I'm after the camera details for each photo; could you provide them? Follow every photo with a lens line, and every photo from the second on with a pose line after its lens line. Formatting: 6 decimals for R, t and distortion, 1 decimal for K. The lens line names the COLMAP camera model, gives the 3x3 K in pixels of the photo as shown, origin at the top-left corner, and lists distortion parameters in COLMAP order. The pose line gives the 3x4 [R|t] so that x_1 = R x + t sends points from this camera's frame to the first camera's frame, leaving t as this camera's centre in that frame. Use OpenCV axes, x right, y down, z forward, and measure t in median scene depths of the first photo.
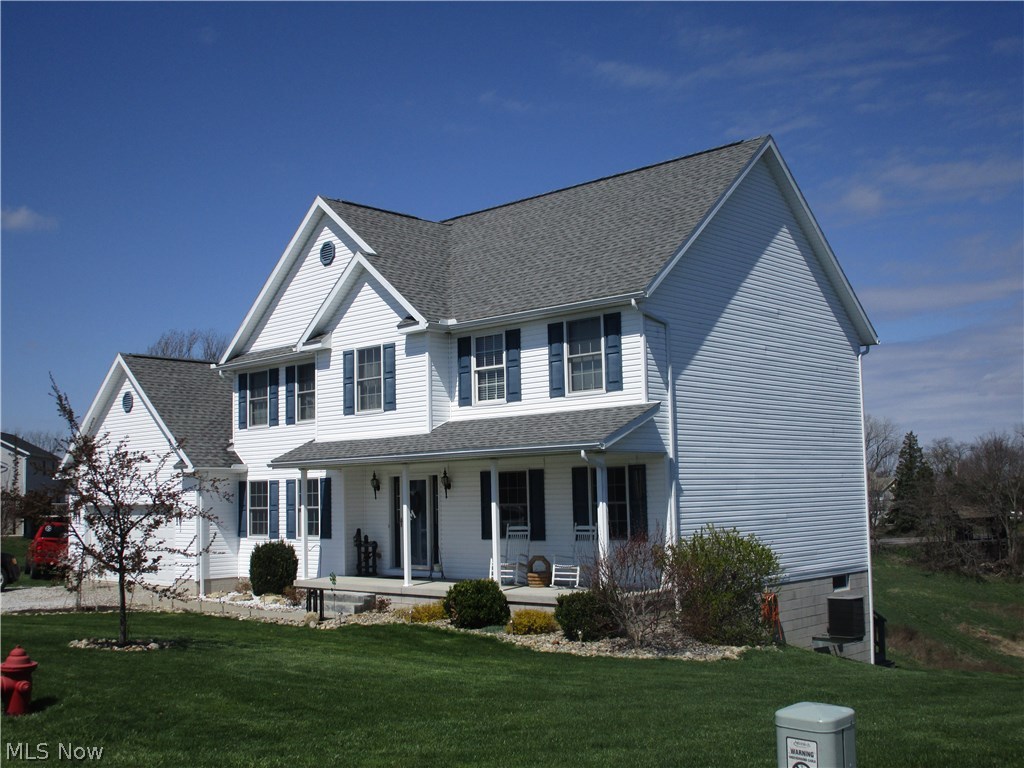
lens RADIAL K [[1106.0, 0, 512.0], [0, 1106.0, 384.0], [0, 0, 1]] dist [-0.070256, -0.005821]
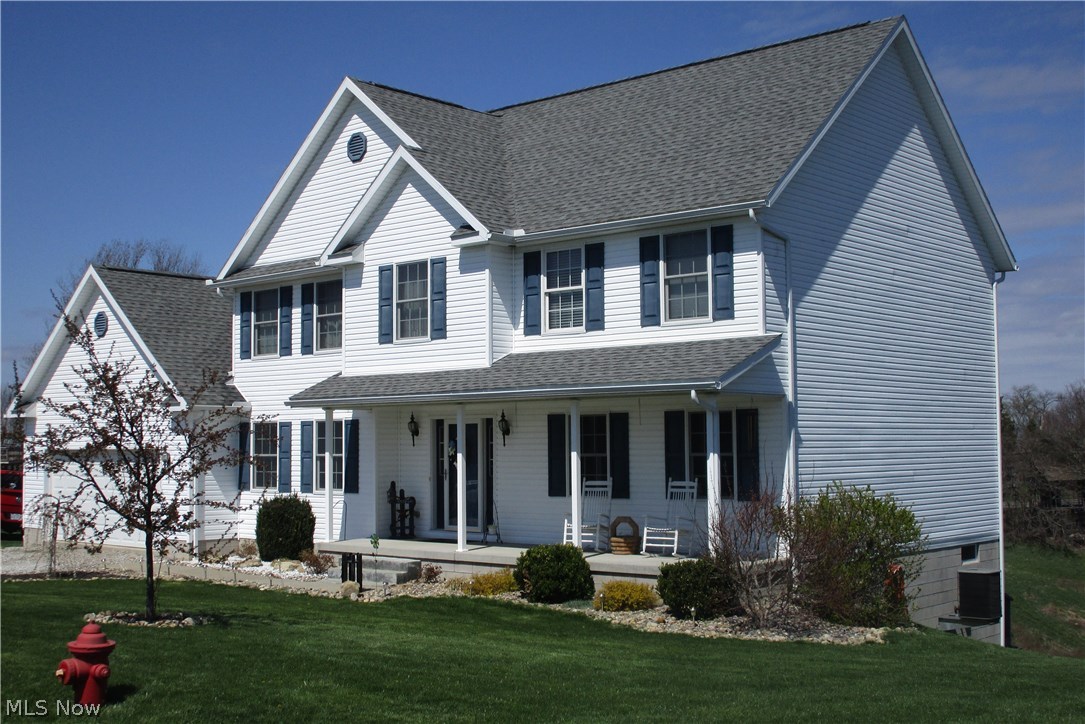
lens RADIAL K [[1322.3, 0, 543.7], [0, 1322.3, 345.9], [0, 0, 1]] dist [-0.075506, 0.015941]
pose [[0.999438, 0.016811, 0.028991, -0.061022], [-0.017526, 0.999544, 0.024607, 0.003409], [-0.028564, -0.025101, 0.999277, 0.011642]]
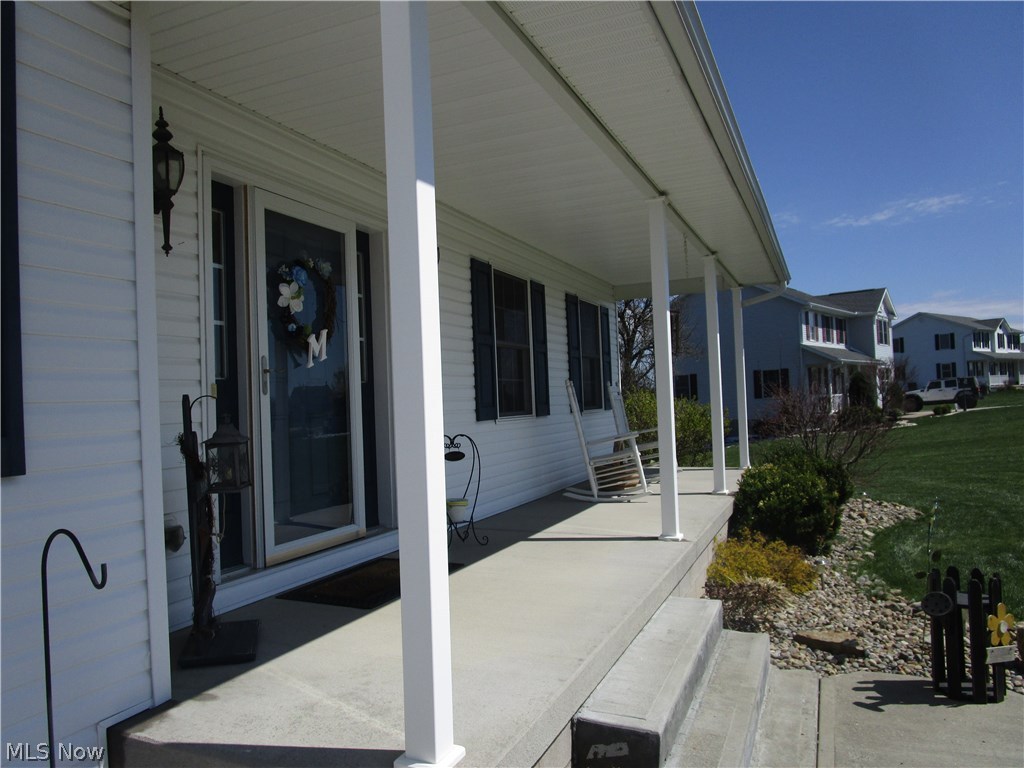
lens RADIAL K [[747.8, 0, 512.0], [0, 747.8, 384.0], [0, 0, 1]] dist [0.002626, 0.001189]
pose [[-0.334955, 0.059149, 0.940376, -0.291446], [-0.051757, 0.995366, -0.081043, 0.146964], [-0.940812, -0.075817, -0.330341, 1.070515]]
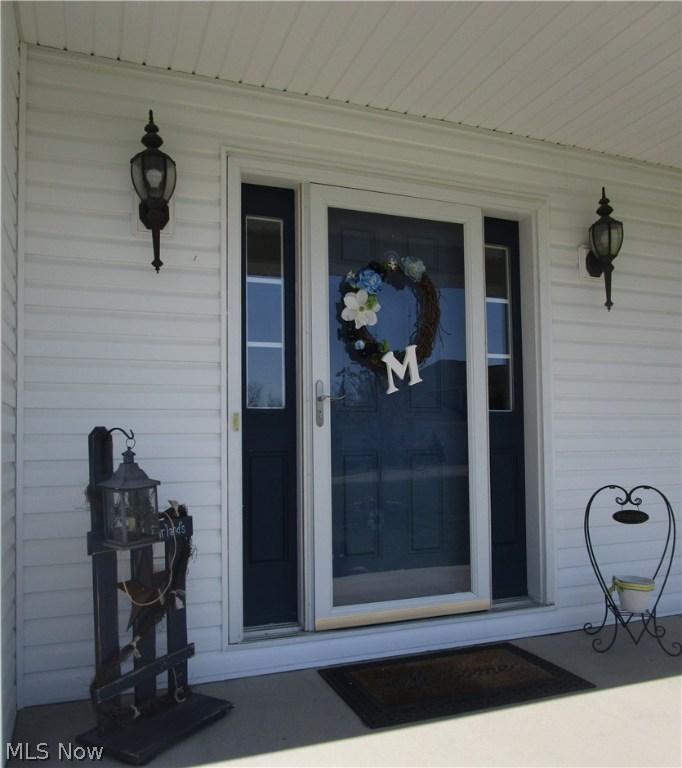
lens RADIAL K [[653.8, 0, 340.7], [0, 653.8, 423.6], [0, 0, 1]] dist [-0.011375, -0.010097]
pose [[0.438997, 0.050367, 0.897076, -0.220892], [-0.088536, 0.995993, -0.012594, 0.138894], [-0.894116, -0.073894, 0.441698, 1.005730]]
